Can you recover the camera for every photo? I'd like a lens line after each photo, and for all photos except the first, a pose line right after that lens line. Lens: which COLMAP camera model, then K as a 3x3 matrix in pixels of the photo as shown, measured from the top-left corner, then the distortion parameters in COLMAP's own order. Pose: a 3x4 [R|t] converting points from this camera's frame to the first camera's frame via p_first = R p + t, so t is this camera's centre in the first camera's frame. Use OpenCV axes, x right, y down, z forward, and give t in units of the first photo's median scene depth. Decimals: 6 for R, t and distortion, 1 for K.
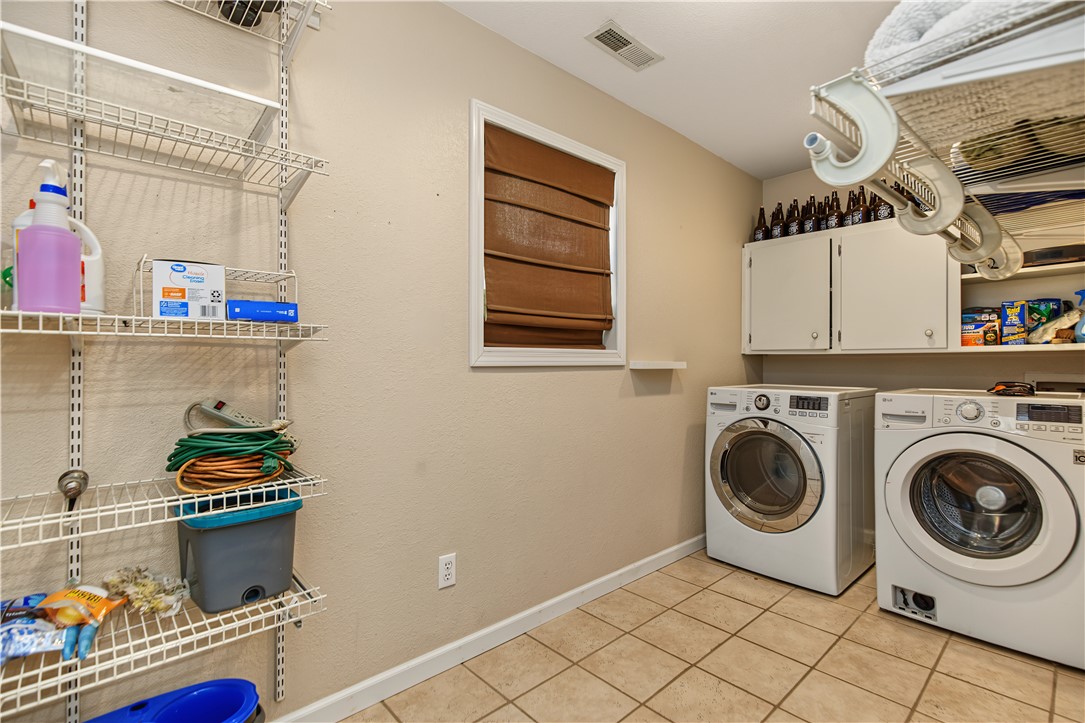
lens RADIAL K [[492.8, 0, 543.1], [0, 492.8, 364.3], [0, 0, 1]] dist [-0.002326, -0.000682]
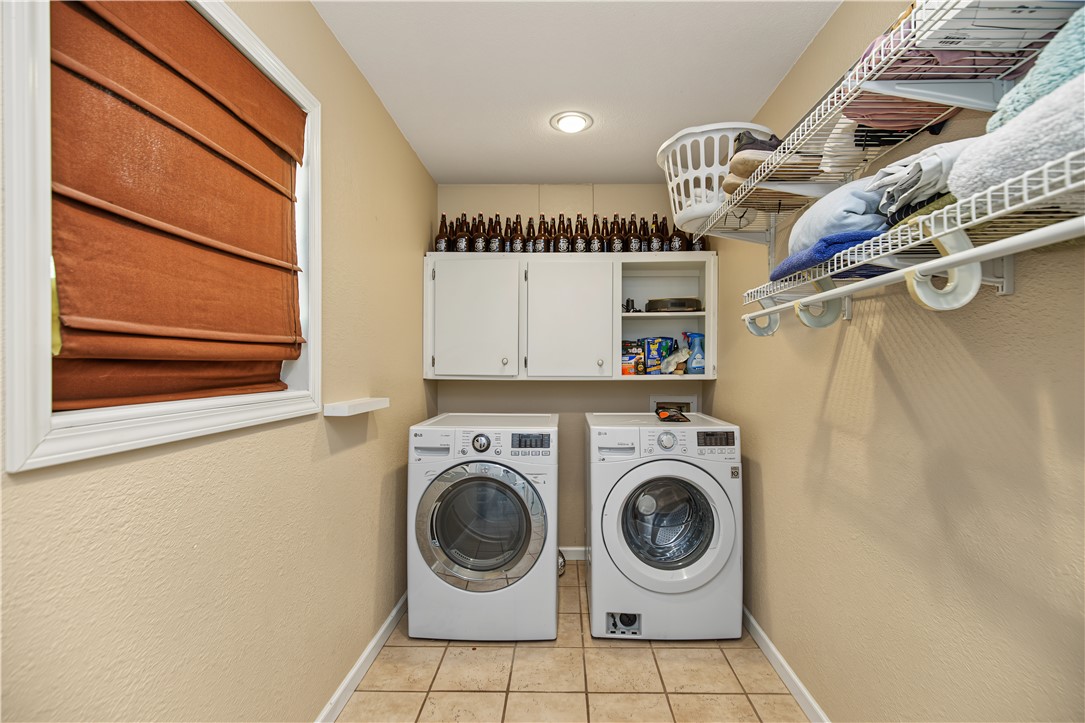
lens RADIAL K [[492.8, 0, 543.1], [0, 492.8, 364.3], [0, 0, 1]] dist [-0.002326, -0.000682]
pose [[0.682839, -0.005311, 0.730549, -0.117414], [0.002438, 0.999985, 0.004991, -0.068579], [-0.730565, -0.001627, 0.682842, 0.350563]]
